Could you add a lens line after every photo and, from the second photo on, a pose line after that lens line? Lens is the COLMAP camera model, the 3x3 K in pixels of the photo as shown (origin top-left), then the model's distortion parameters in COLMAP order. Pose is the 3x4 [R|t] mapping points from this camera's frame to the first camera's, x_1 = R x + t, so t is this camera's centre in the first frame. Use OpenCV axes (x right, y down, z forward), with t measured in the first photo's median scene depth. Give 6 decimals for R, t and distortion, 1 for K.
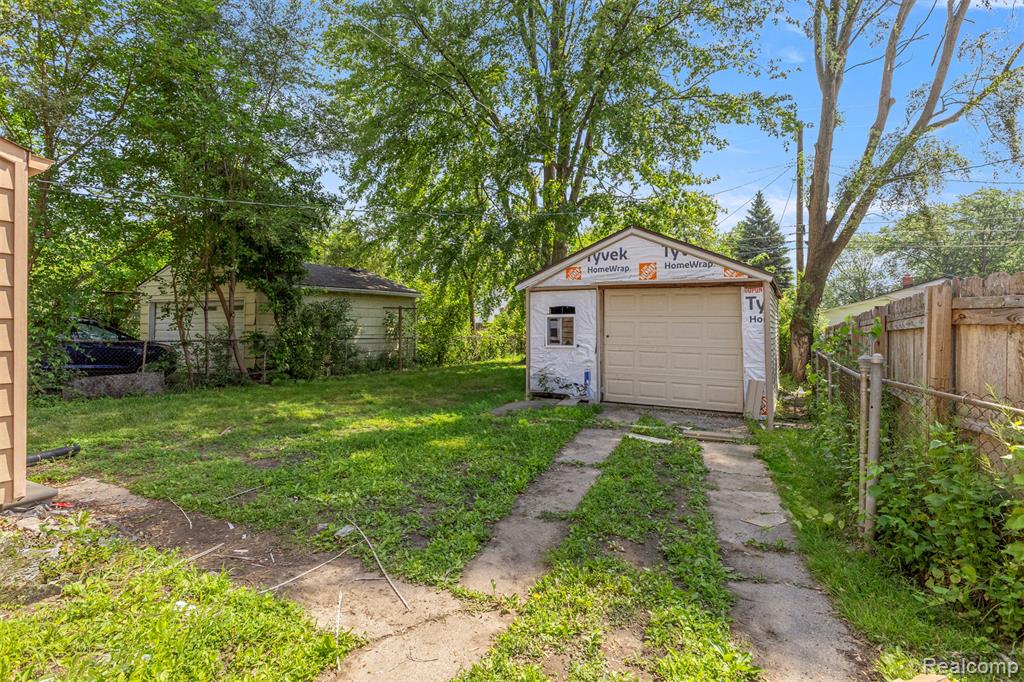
lens RADIAL K [[499.2, 0, 515.5], [0, 499.2, 324.2], [0, 0, 1]] dist [-0.001147, -0.000574]
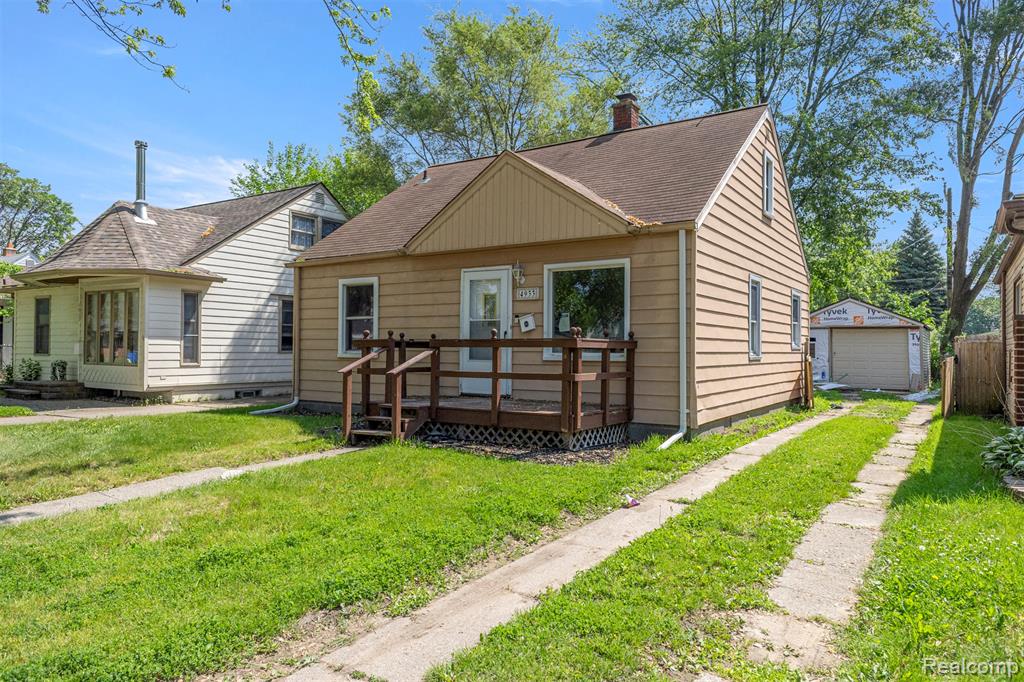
lens RADIAL K [[691.2, 0, 510.5], [0, 691.2, 345.1], [0, 0, 1]] dist [0.008564, -0.012414]
pose [[0.997119, -0.000454, -0.075852, -0.557303], [-0.000079, 0.999975, -0.007023, 0.007459], [0.075854, 0.007009, 0.997094, -1.136290]]
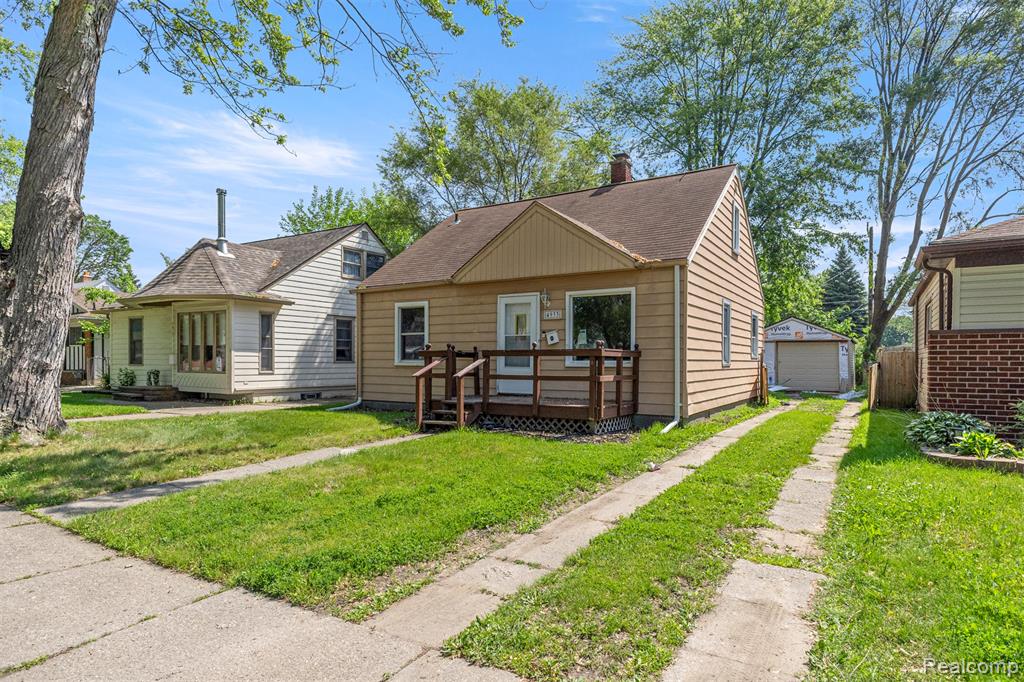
lens RADIAL K [[593.5, 0, 514.4], [0, 593.5, 370.9], [0, 0, 1]] dist [0.000488, -0.000171]
pose [[0.998967, -0.002452, -0.045375, -0.615345], [0.003139, 0.999881, 0.015091, 0.012297], [0.045333, -0.015217, 0.998856, -1.216632]]
